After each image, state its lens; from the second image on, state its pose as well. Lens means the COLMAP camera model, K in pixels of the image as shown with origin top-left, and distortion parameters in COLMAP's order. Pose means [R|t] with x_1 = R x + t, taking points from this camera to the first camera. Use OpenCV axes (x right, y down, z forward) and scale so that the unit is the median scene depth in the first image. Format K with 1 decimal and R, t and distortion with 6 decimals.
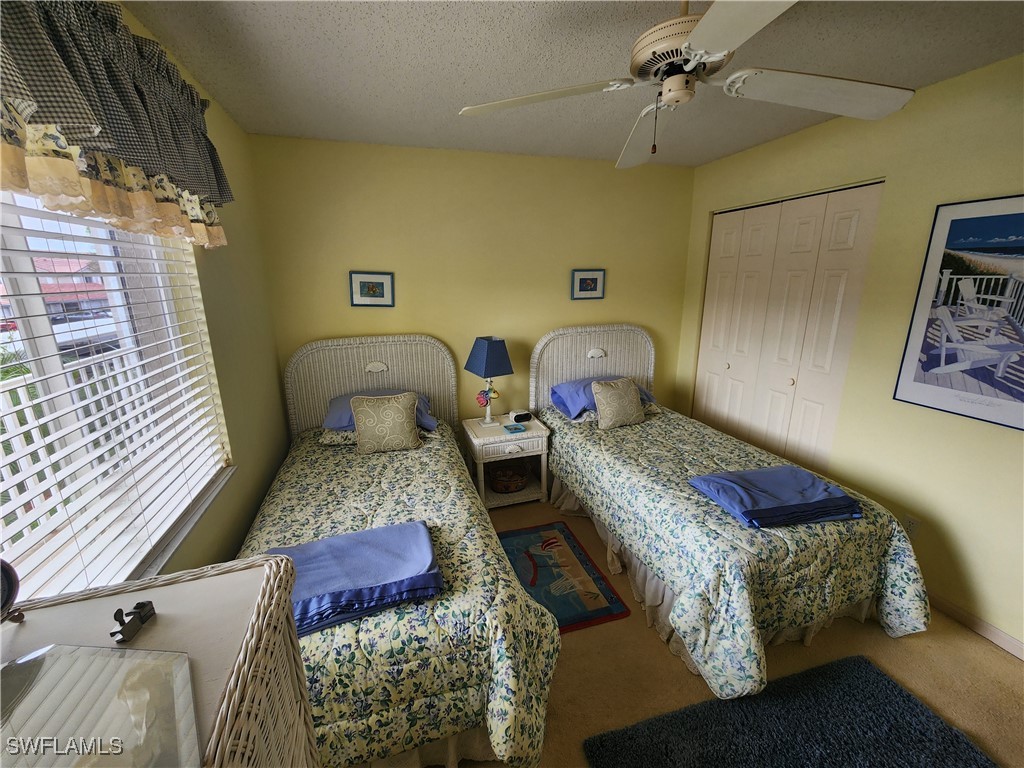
lens RADIAL K [[417.6, 0, 514.1], [0, 417.6, 386.2], [0, 0, 1]] dist [0.000429, 0.000030]
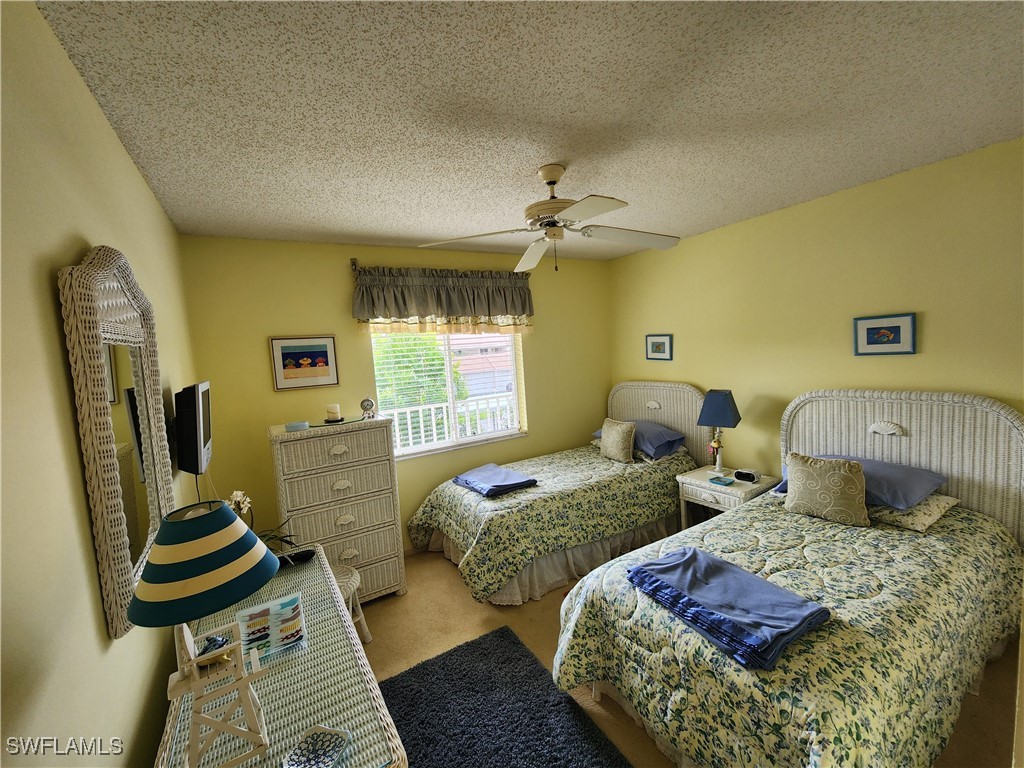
lens RADIAL K [[417.6, 0, 514.5], [0, 417.6, 383.2], [0, 0, 1]] dist [0.000429, 0.000030]
pose [[0.252605, 0.070784, -0.964977, 0.858523], [-0.185570, 0.982350, 0.023481, -0.063058], [0.949607, 0.173139, 0.261282, 0.224694]]
